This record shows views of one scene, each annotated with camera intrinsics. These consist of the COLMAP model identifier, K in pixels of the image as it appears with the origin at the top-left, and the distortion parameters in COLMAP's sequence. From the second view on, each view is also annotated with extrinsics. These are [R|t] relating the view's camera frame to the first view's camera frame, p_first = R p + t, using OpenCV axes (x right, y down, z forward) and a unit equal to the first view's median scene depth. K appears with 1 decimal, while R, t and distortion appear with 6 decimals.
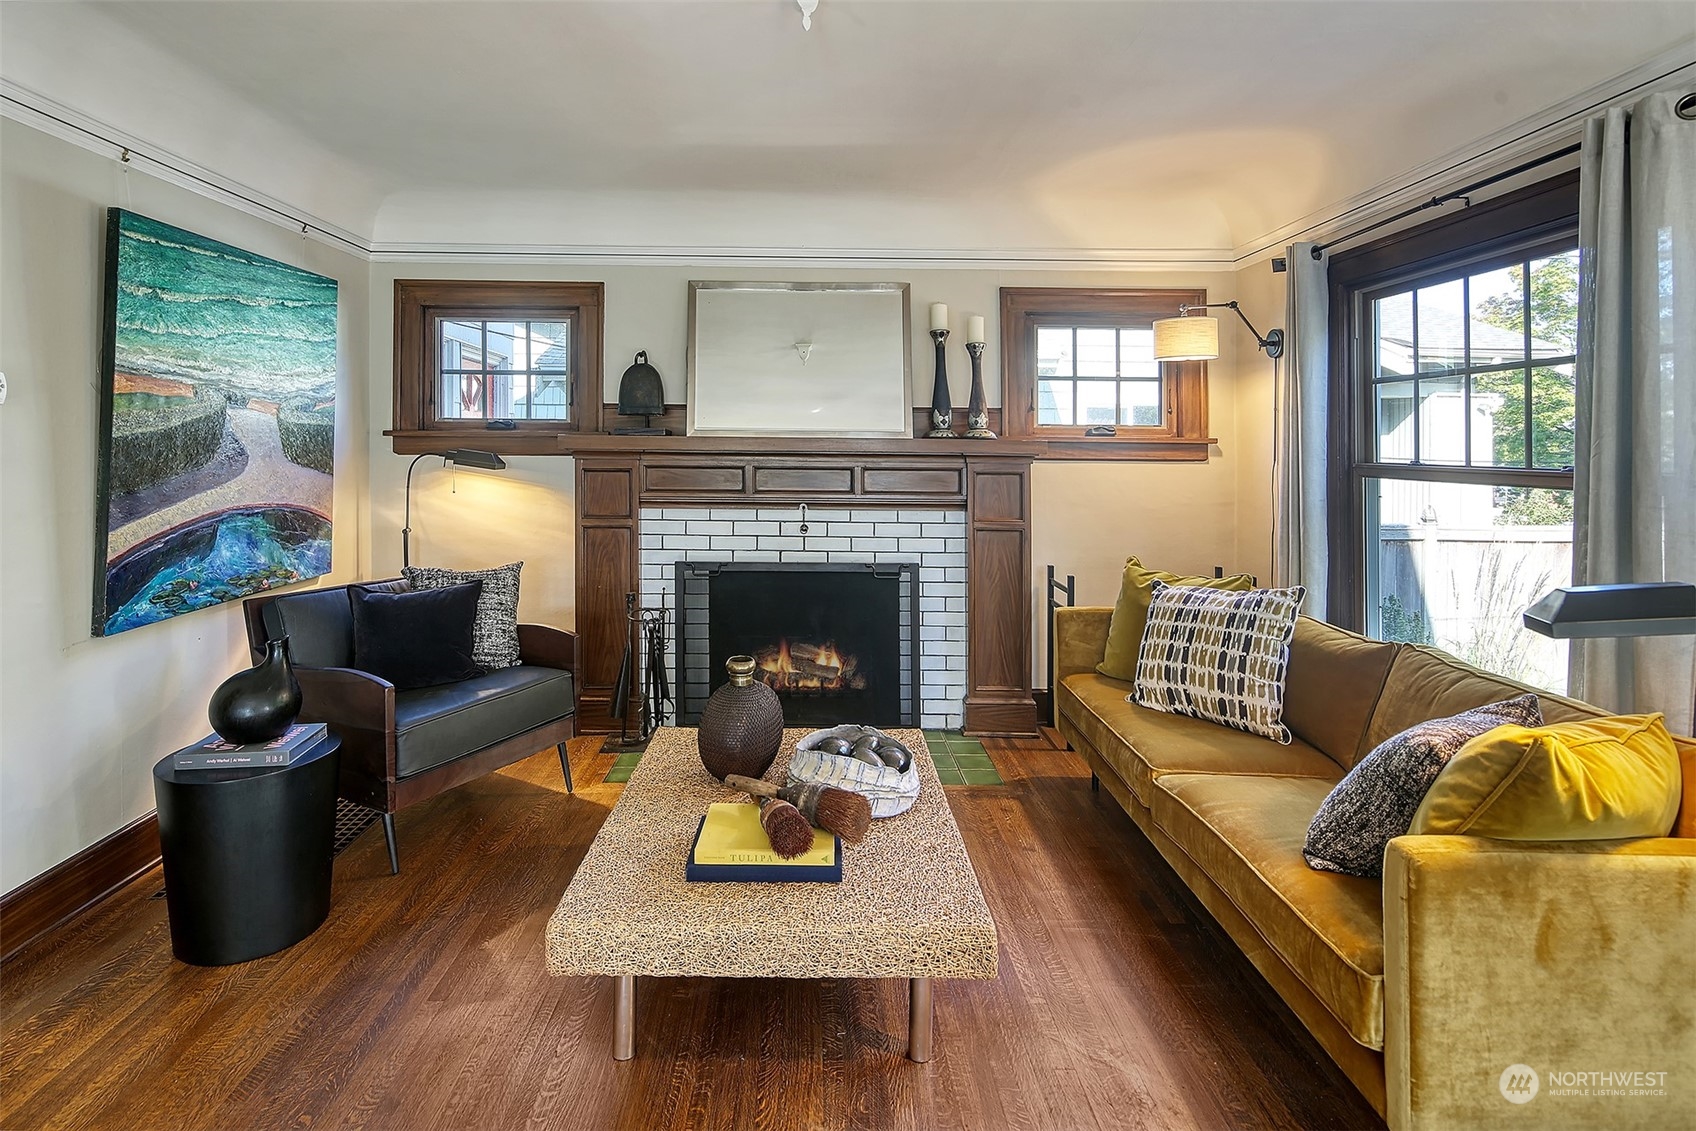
lens RADIAL K [[856.4, 0, 848.0], [0, 856.4, 565.5], [0, 0, 1]] dist [0.001626, -0.000062]
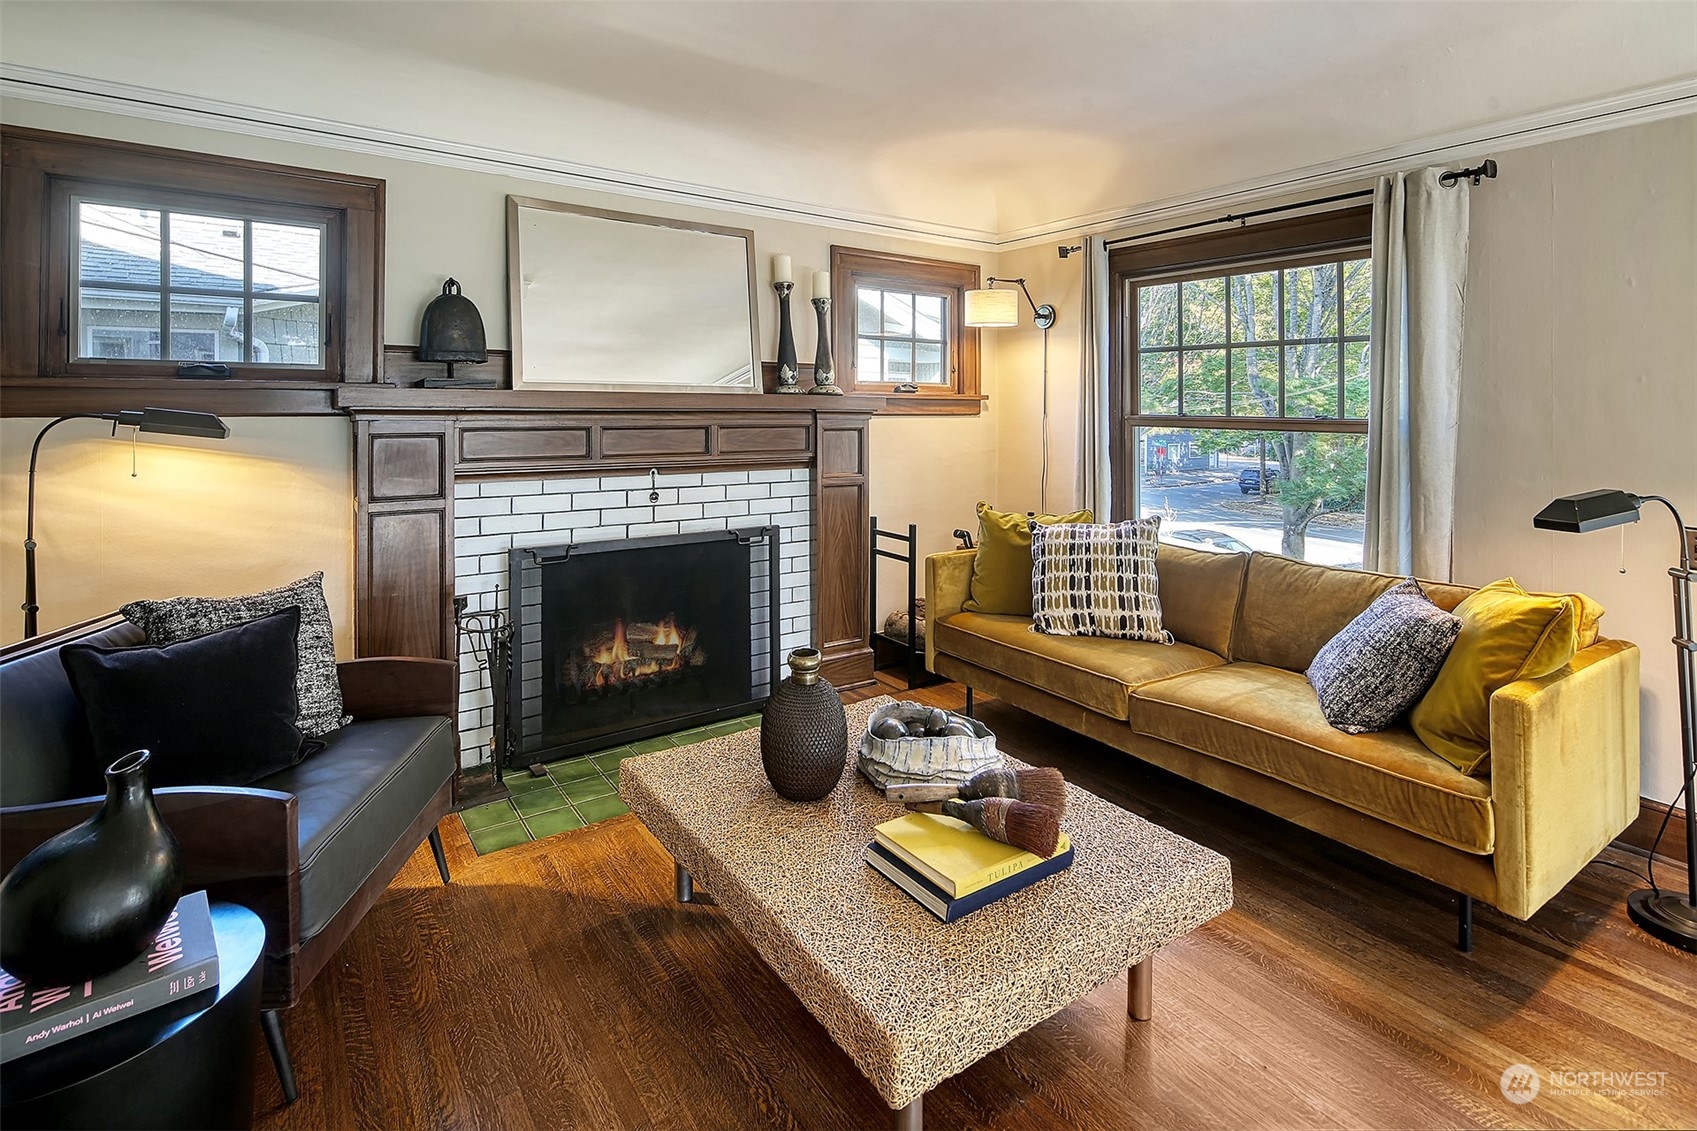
lens RADIAL K [[819.6, 0, 848.9], [0, 819.6, 502.1], [0, 0, 1]] dist [-0.000086, -0.000215]
pose [[0.822155, -0.069893, 0.564957, -0.370953], [0.079796, 0.996785, 0.007192, -0.028753], [-0.563644, 0.039168, 0.825089, 0.205521]]
